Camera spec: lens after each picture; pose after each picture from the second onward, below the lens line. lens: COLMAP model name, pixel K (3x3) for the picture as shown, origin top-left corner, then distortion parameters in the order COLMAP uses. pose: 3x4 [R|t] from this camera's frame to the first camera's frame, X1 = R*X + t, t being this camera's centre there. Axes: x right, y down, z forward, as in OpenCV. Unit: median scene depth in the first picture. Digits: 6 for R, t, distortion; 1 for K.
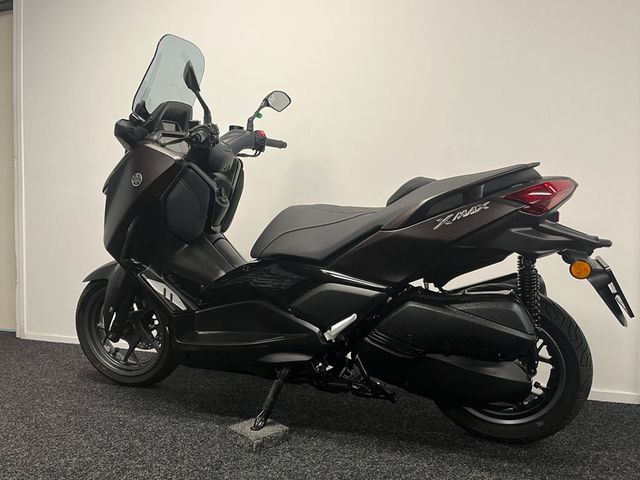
lens RADIAL K [[513.7, 0, 319.1], [0, 513.7, 240.8], [0, 0, 1]] dist [0.043324, -0.013397]
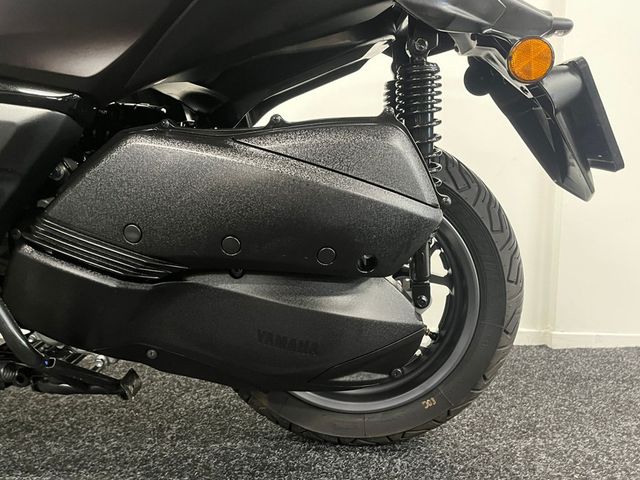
lens RADIAL K [[513.7, 0, 322.6], [0, 513.7, 240.1], [0, 0, 1]] dist [0.043324, -0.013397]
pose [[0.952635, -0.031239, 0.302506, 0.175472], [0.010802, 0.997558, 0.068998, 0.153917], [-0.303923, -0.062462, 0.950647, 0.550751]]
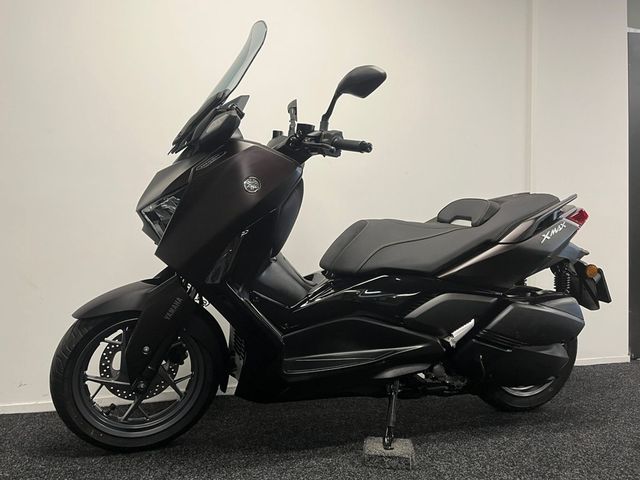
lens RADIAL K [[513.7, 0, 320.4], [0, 513.7, 237.7], [0, 0, 1]] dist [0.043324, -0.013397]
pose [[0.786995, 0.003822, 0.616947, -0.828716], [0.017706, 0.999429, -0.028778, -0.006729], [-0.616705, 0.033571, 0.786478, 0.300868]]
